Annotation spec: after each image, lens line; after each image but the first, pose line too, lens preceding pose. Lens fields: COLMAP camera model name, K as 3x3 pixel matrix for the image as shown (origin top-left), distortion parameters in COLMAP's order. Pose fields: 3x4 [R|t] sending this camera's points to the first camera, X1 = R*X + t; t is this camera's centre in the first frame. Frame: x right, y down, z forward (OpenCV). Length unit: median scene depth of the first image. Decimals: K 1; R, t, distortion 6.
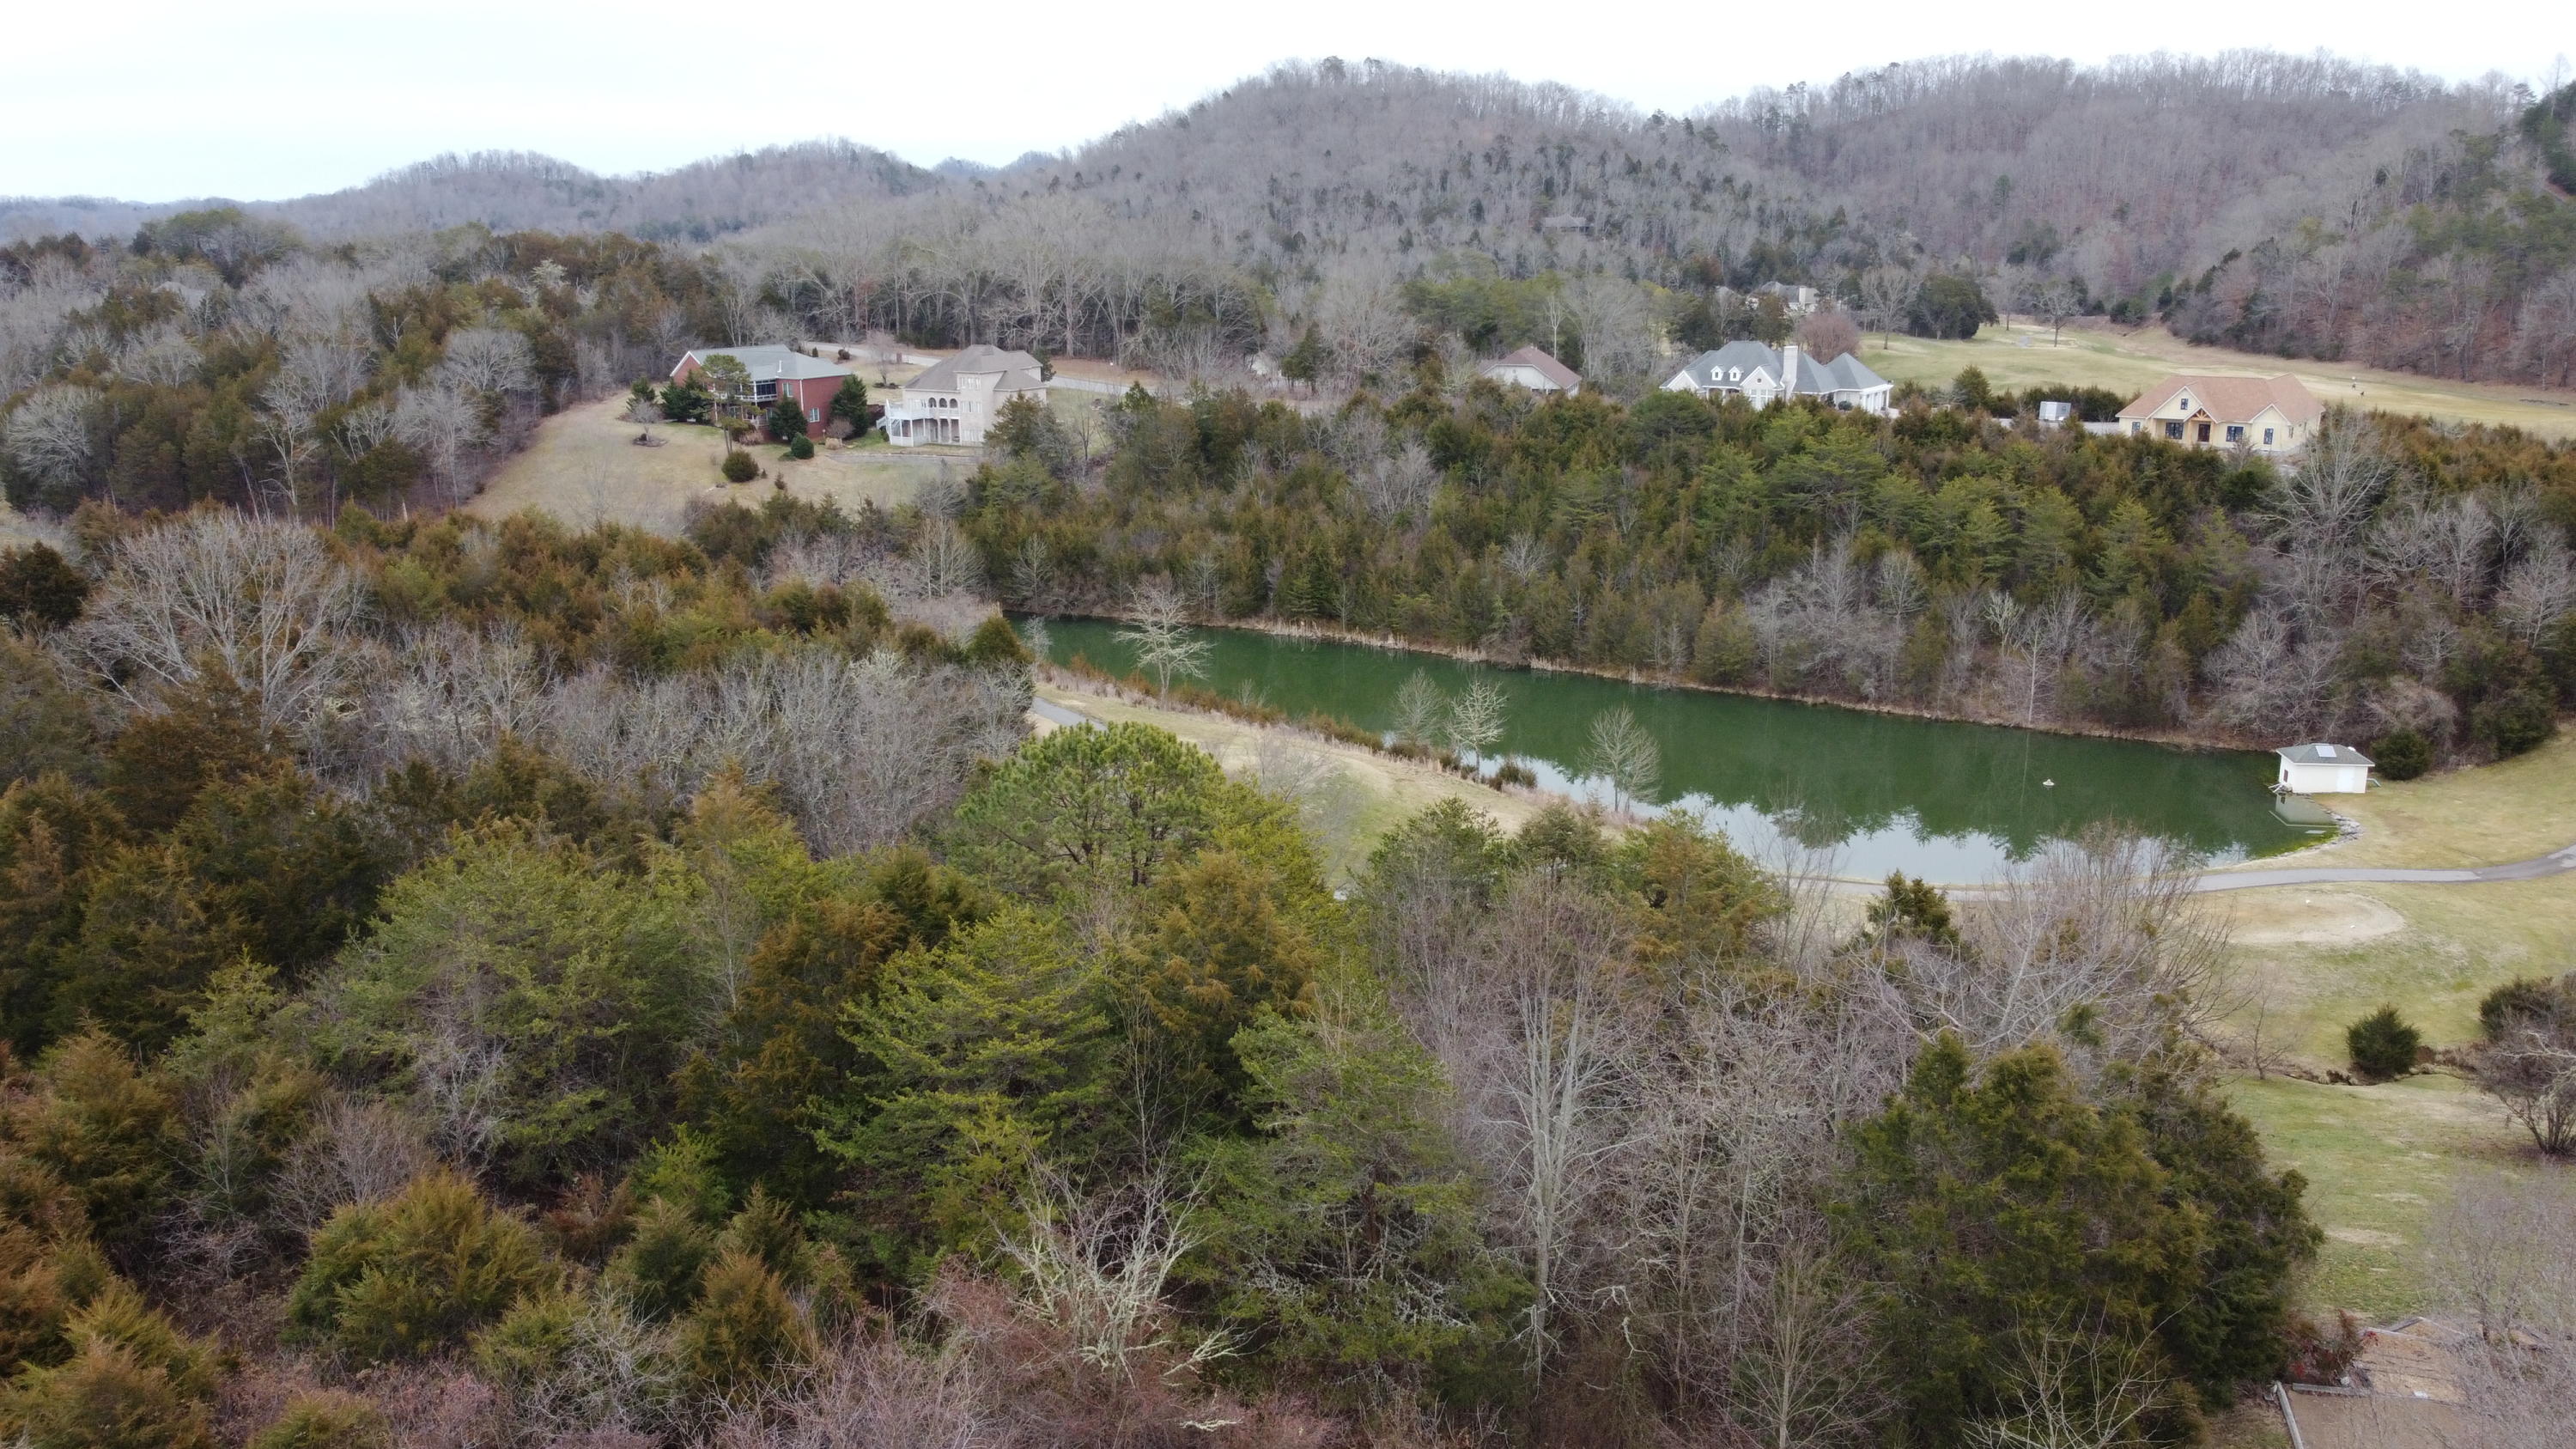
lens RADIAL K [[1955.2, 0, 1280.8], [0, 1955.2, 723.3], [0, 0, 1]] dist [0.004286, -0.006288]
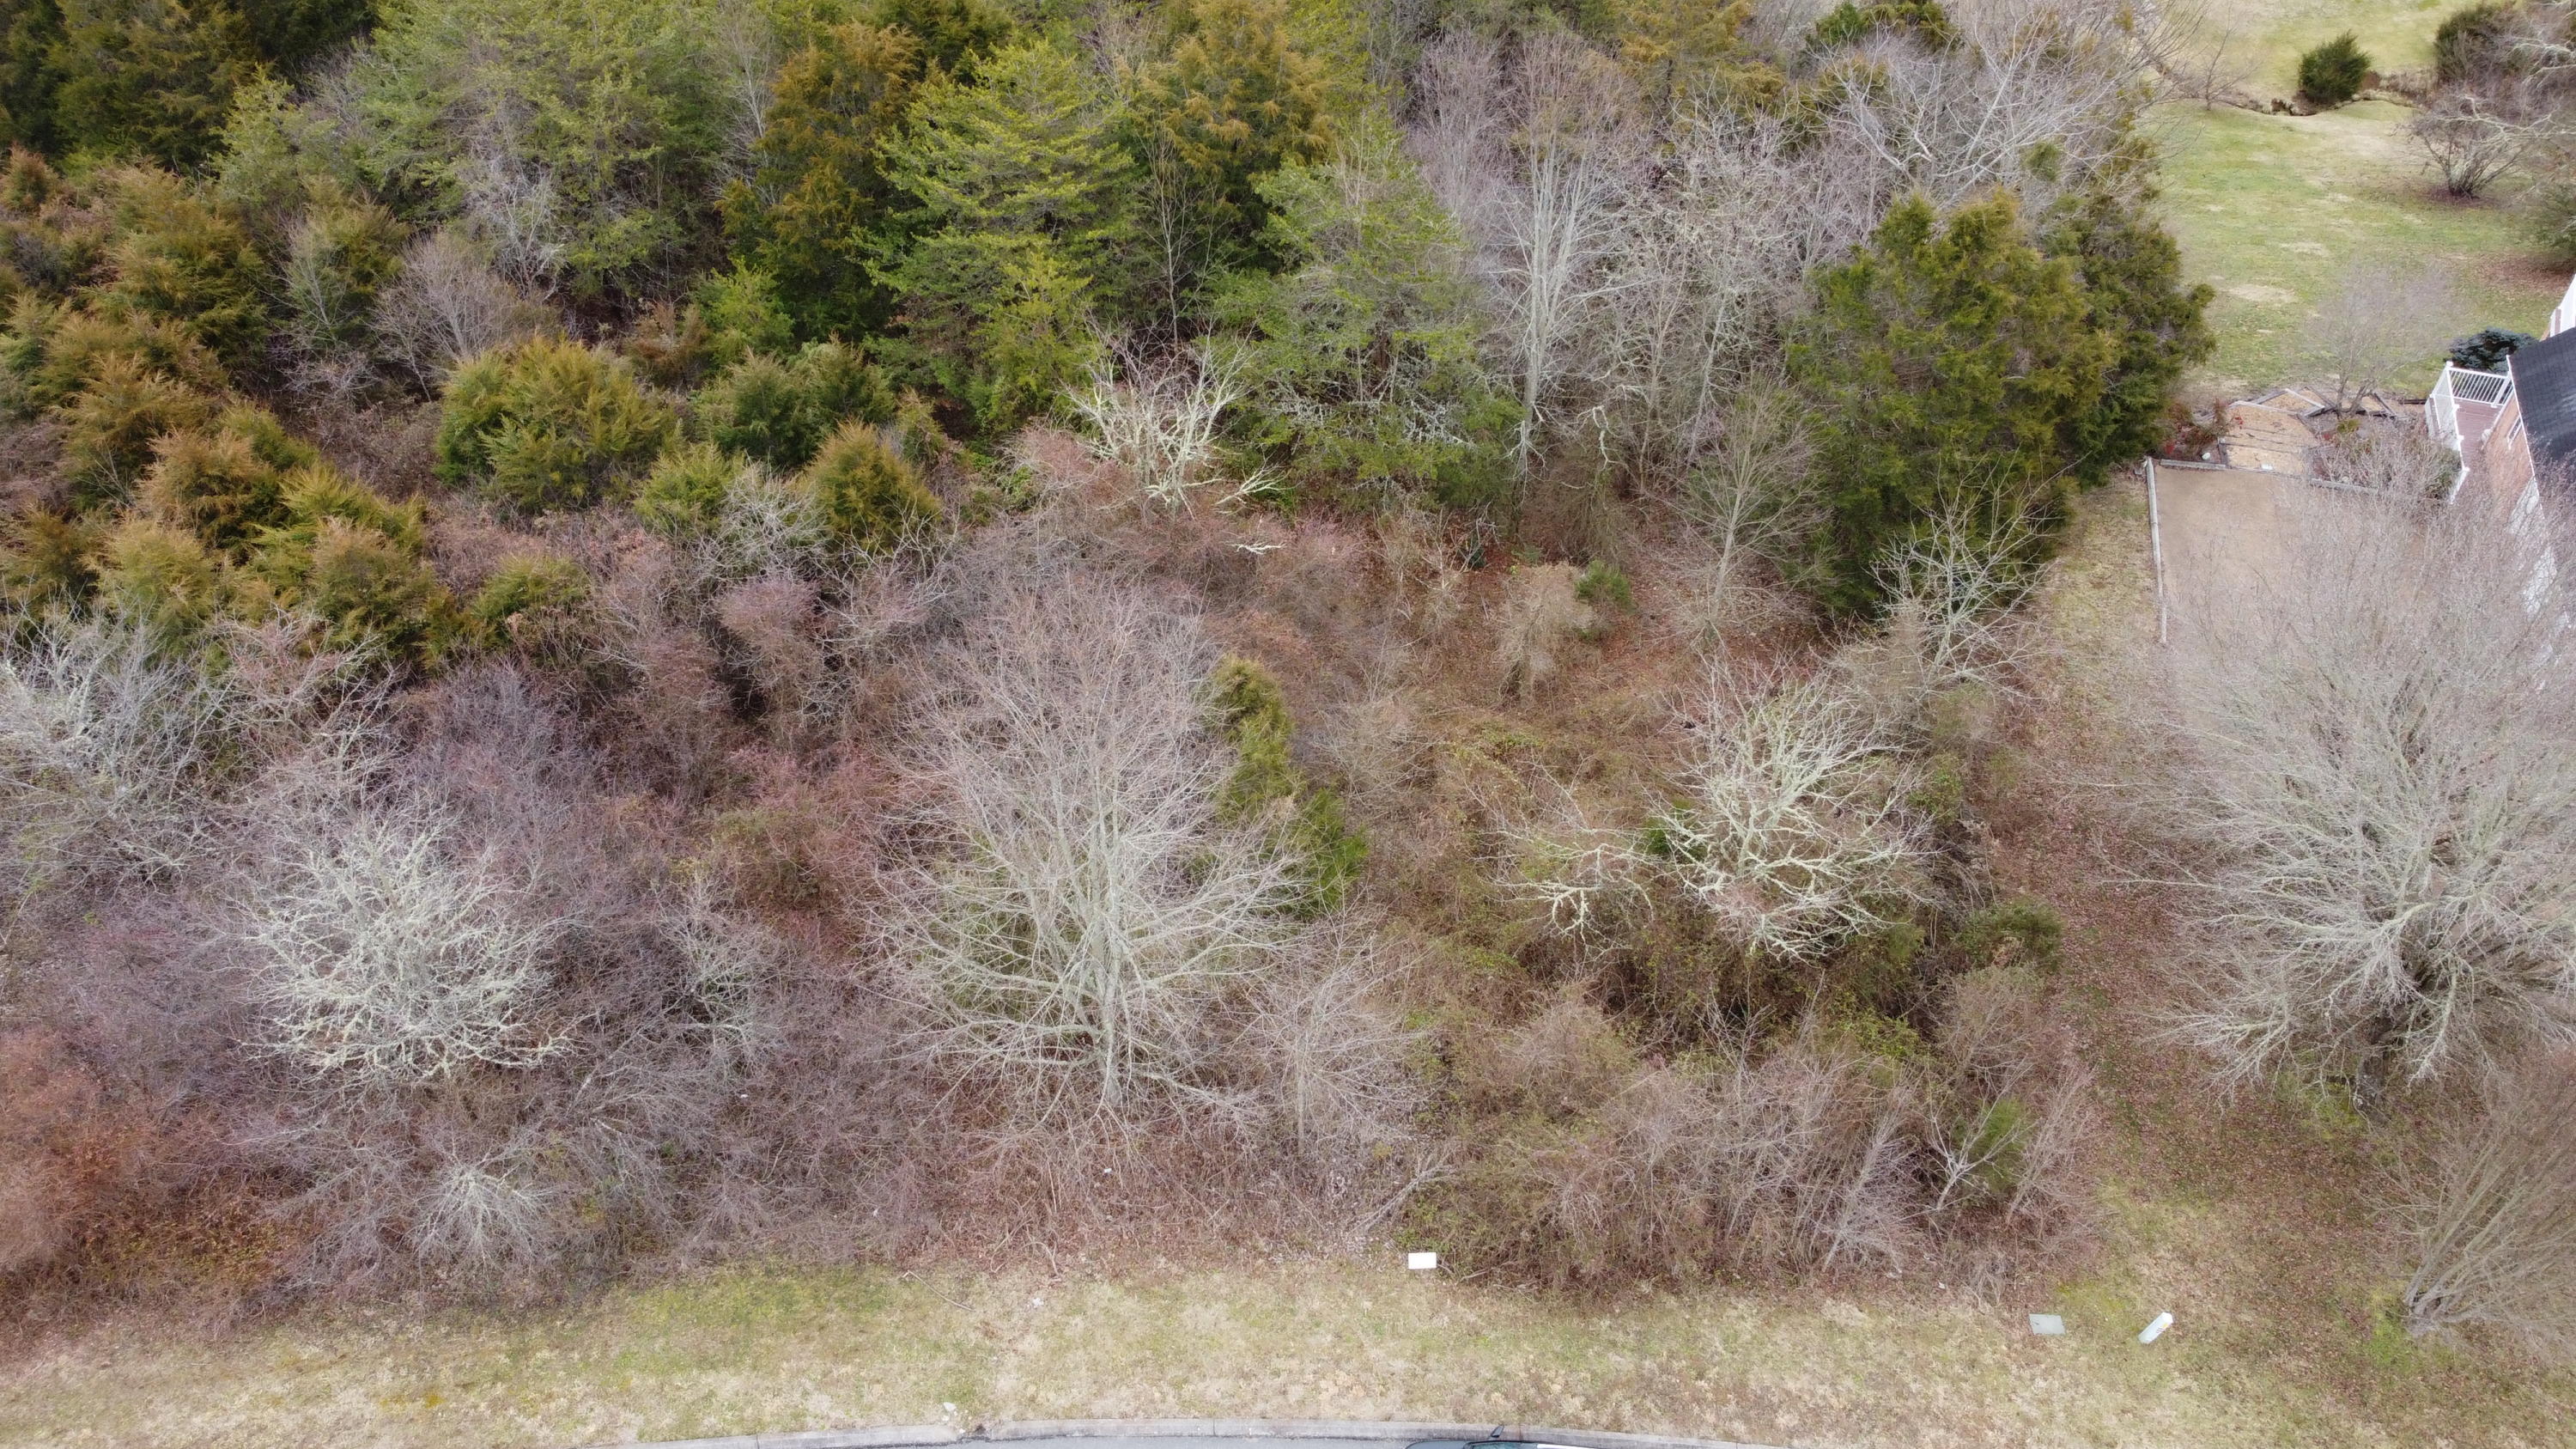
lens RADIAL K [[1955.2, 0, 1284.0], [0, 1955.2, 722.6], [0, 0, 1]] dist [0.004286, -0.006288]
pose [[0.999347, -0.017928, 0.031363, -0.043193], [-0.000186, 0.865603, 0.500731, -0.107173], [-0.036125, -0.500410, 0.865035, -0.065951]]
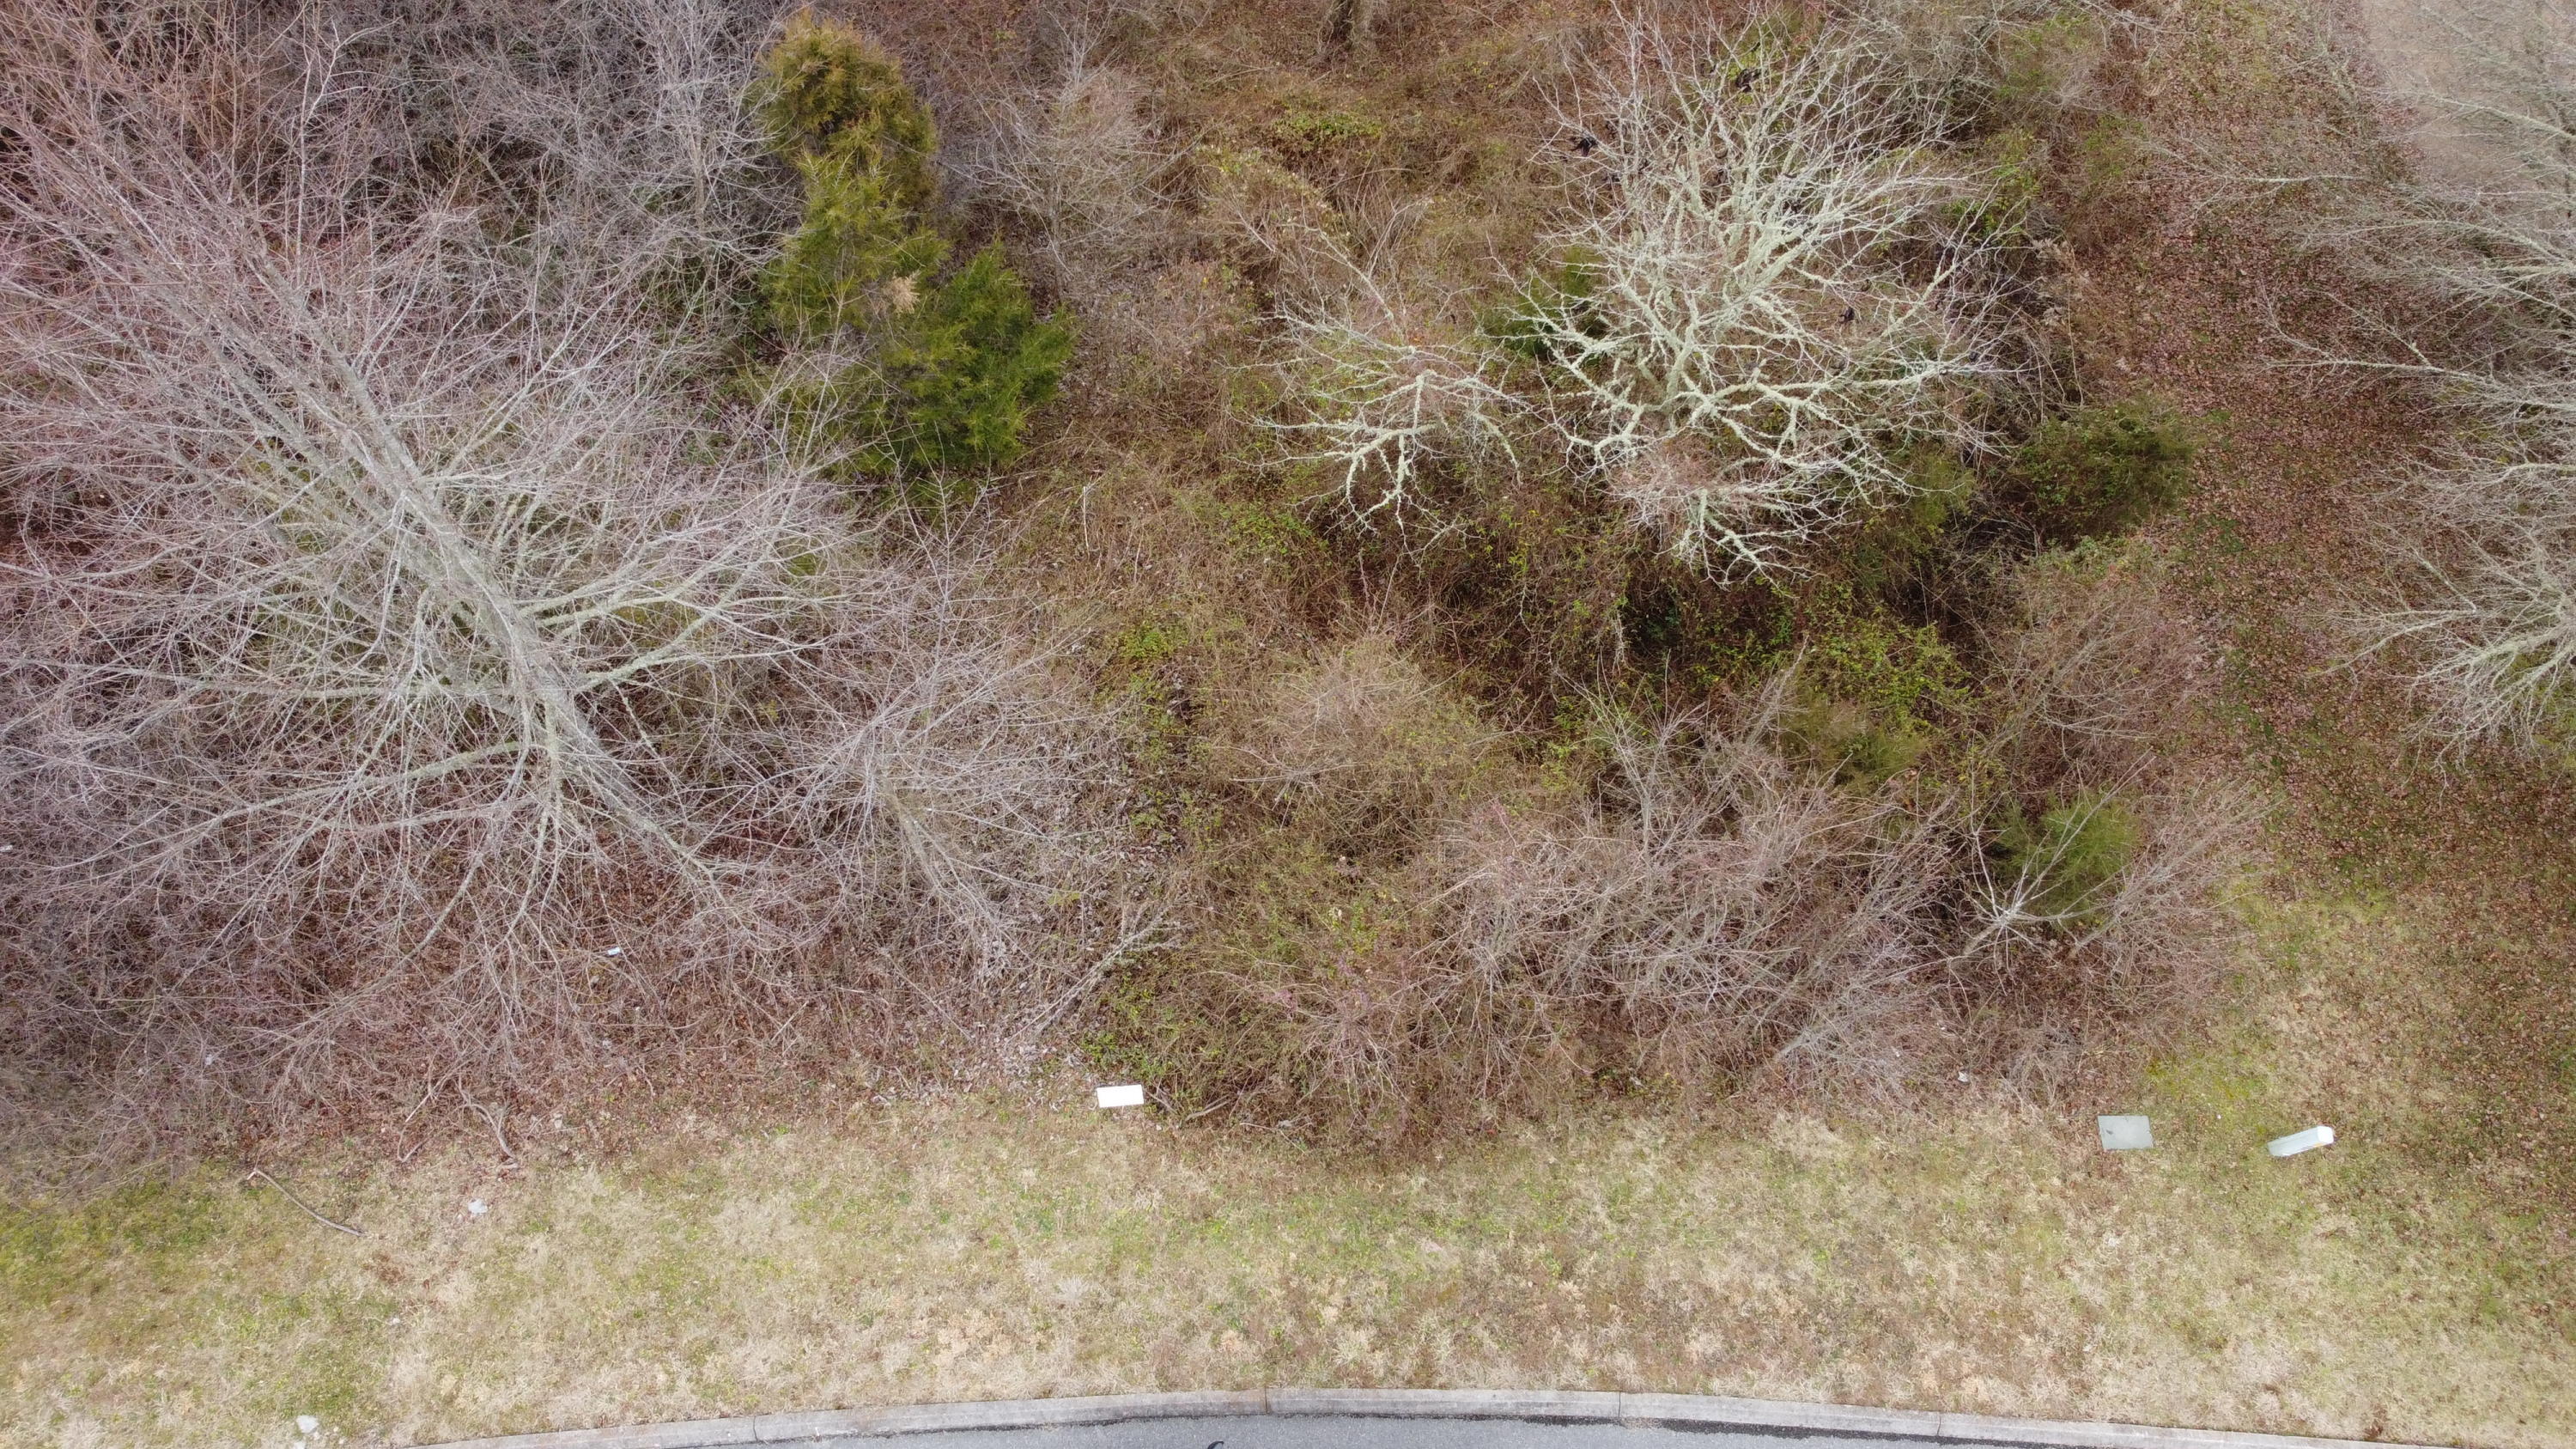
lens RADIAL K [[1955.2, 0, 1277.2], [0, 1955.2, 723.4], [0, 0, 1]] dist [0.004286, -0.006288]
pose [[0.997171, -0.068559, 0.030818, 0.043047], [0.019603, 0.632999, 0.773904, 0.016805], [-0.072566, -0.771111, 0.632552, 0.205613]]
